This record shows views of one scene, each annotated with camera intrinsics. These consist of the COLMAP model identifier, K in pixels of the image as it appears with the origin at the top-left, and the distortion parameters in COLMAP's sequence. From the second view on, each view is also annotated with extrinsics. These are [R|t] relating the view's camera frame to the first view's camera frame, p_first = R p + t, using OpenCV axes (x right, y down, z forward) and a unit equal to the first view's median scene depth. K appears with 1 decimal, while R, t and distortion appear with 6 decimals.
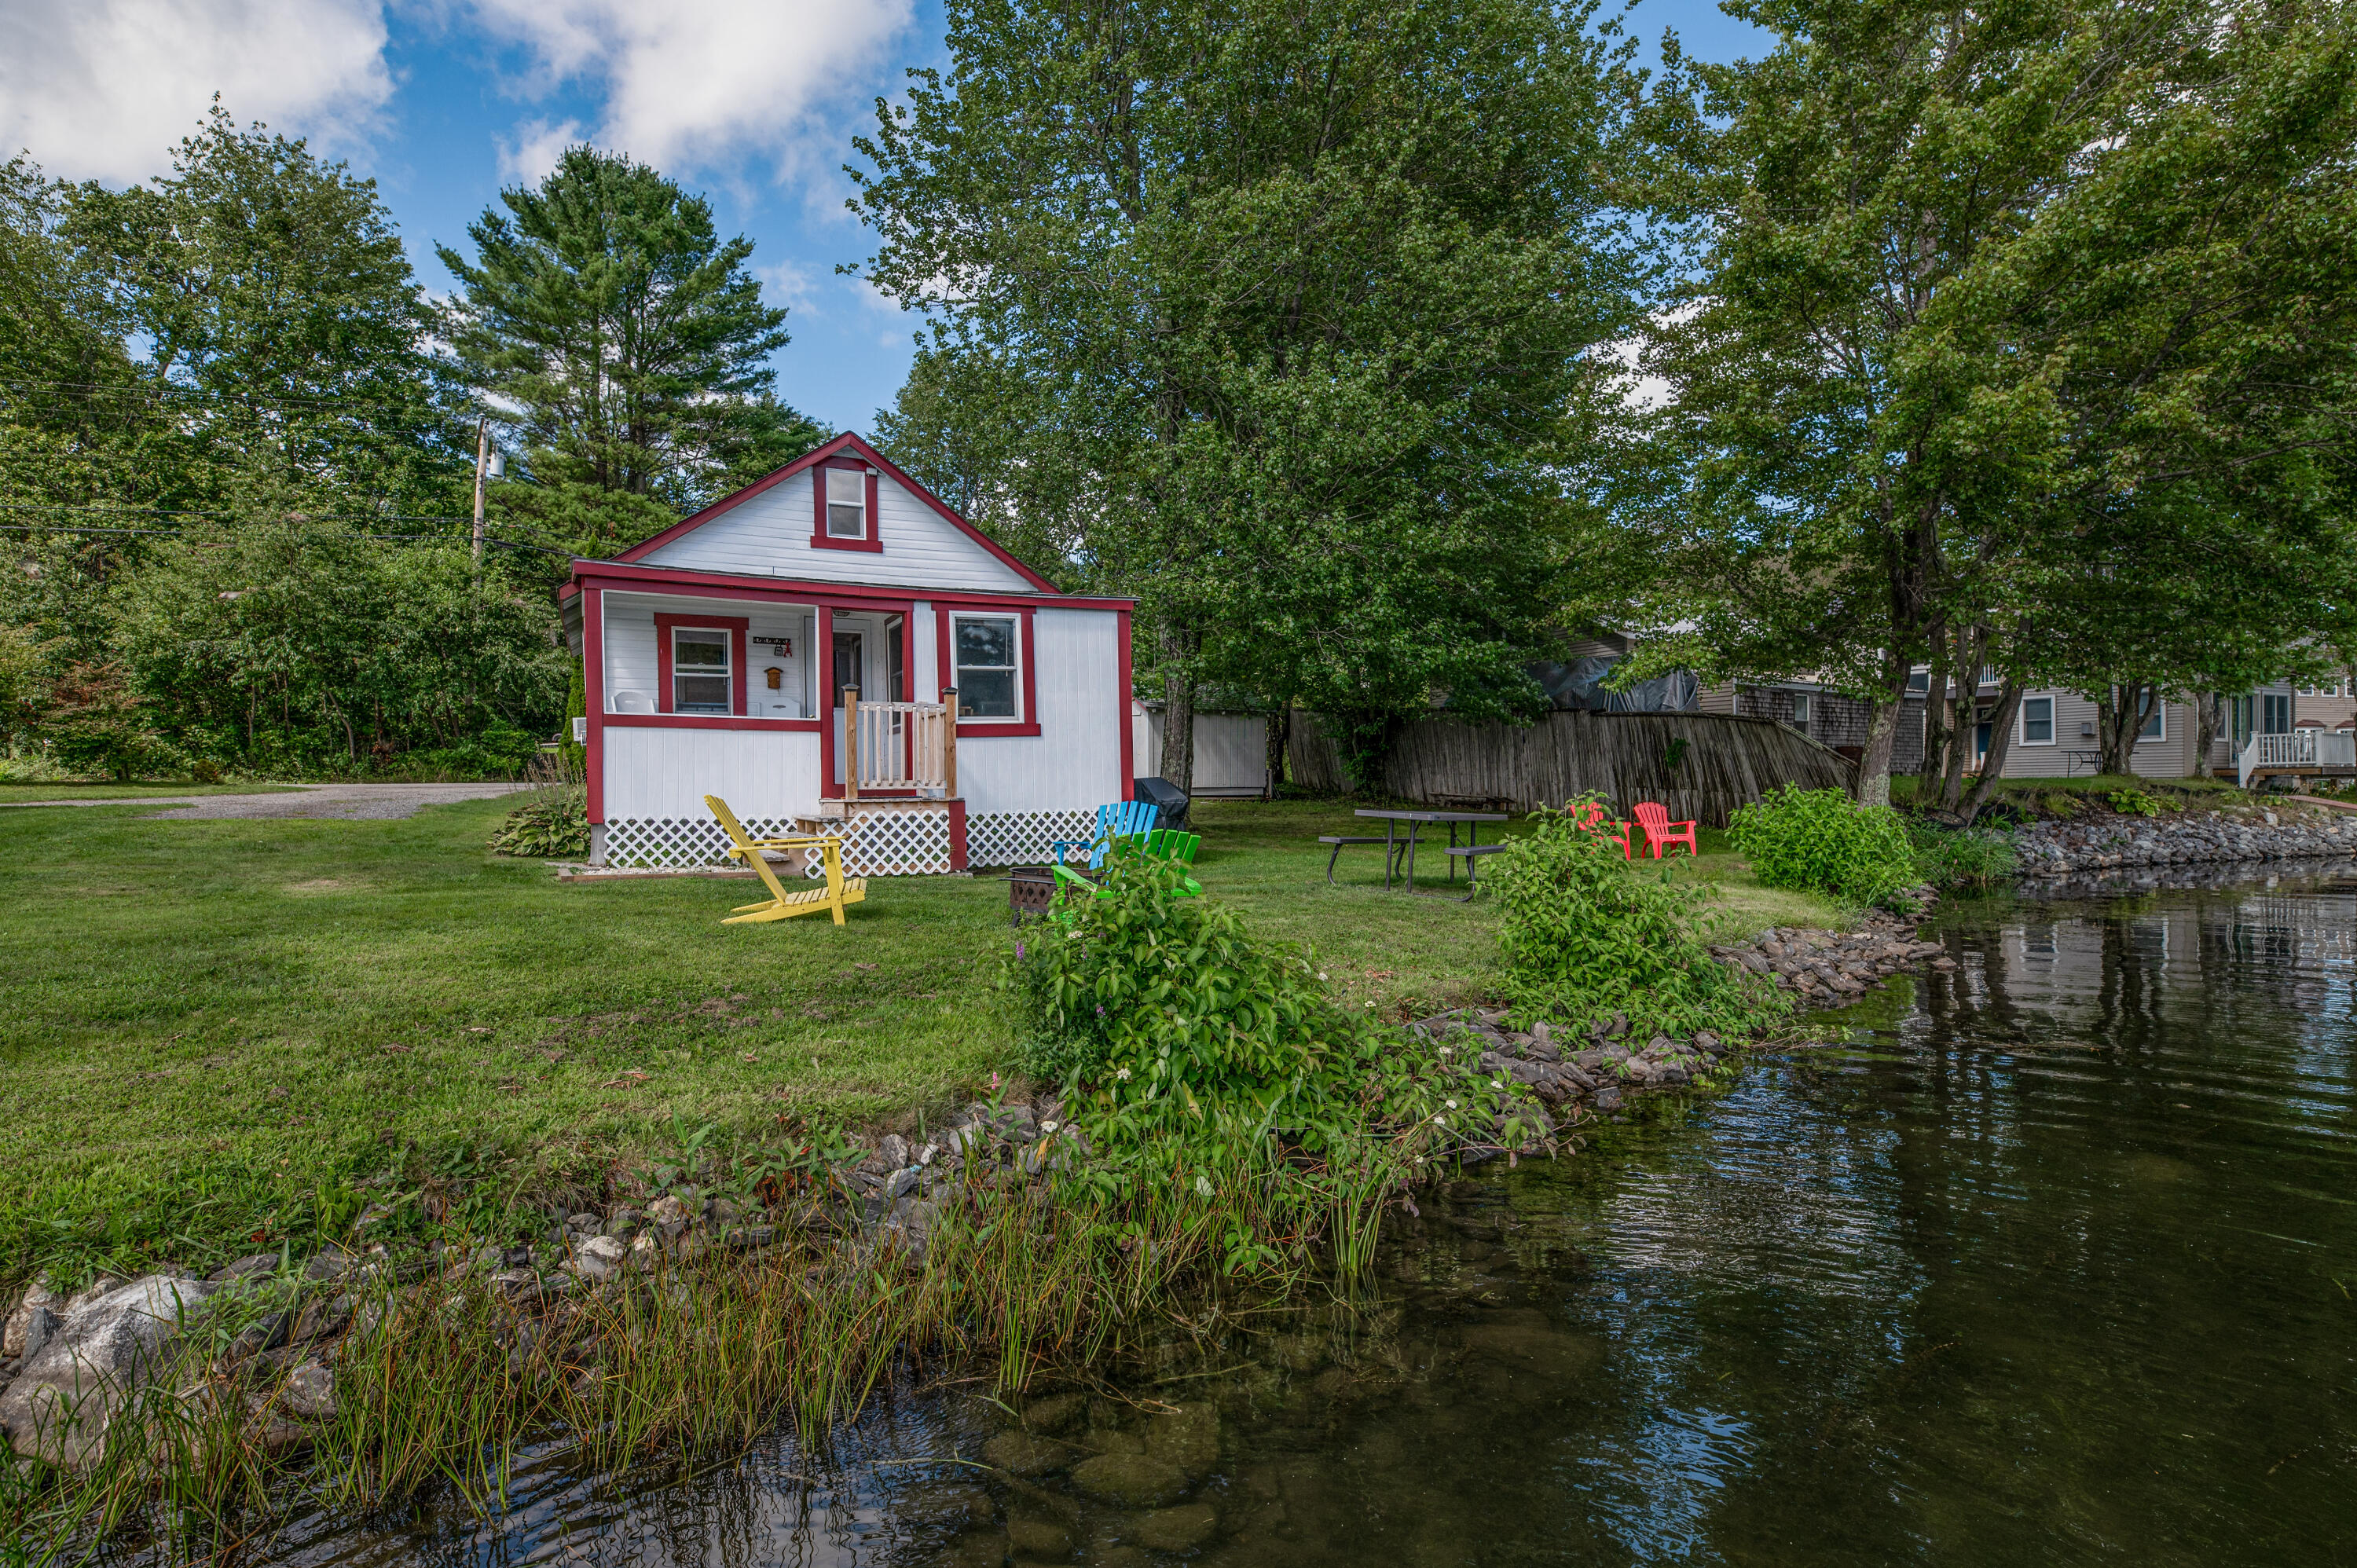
lens RADIAL K [[1177.0, 0, 1174.7], [0, 1177.0, 797.9], [0, 0, 1]] dist [0.003508, 0.000043]
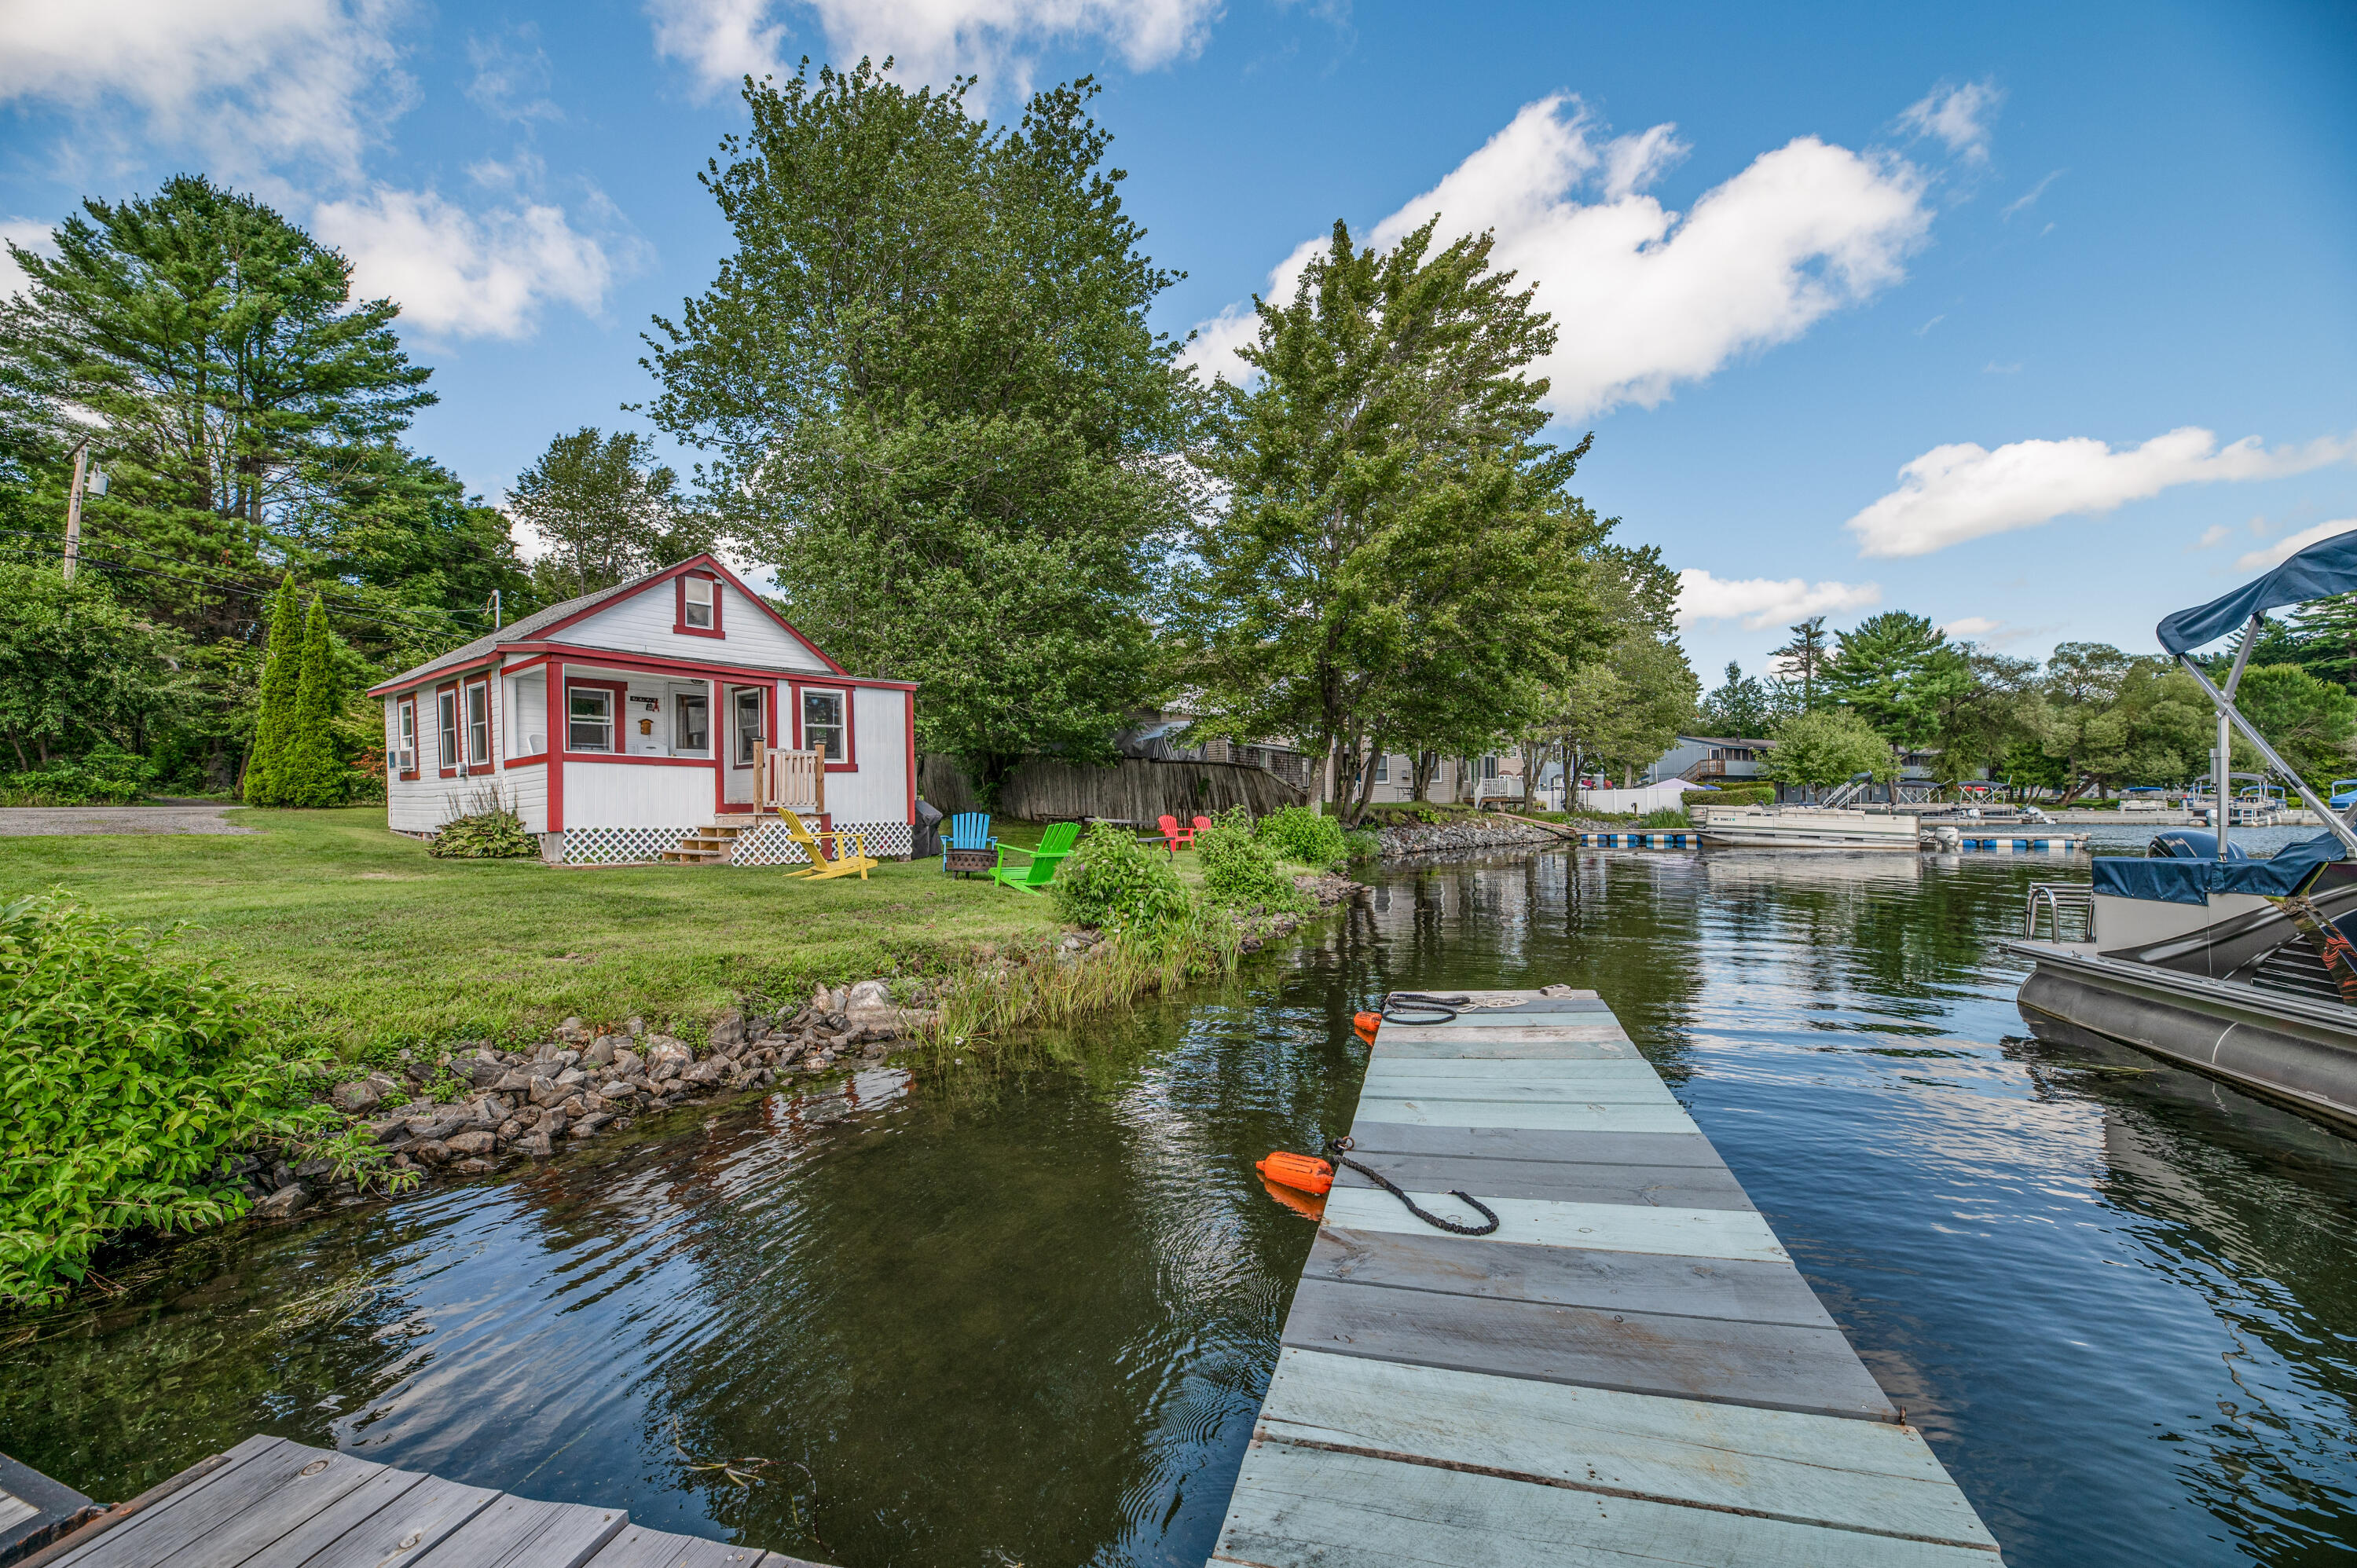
lens RADIAL K [[963.5, 0, 1183.5], [0, 963.5, 799.7], [0, 0, 1]] dist [0.004303, 0.001443]
pose [[0.904344, 0.002637, 0.426797, -0.240405], [0.007031, 0.999753, -0.021077, 0.010466], [-0.426747, 0.022061, 0.904102, -0.264909]]
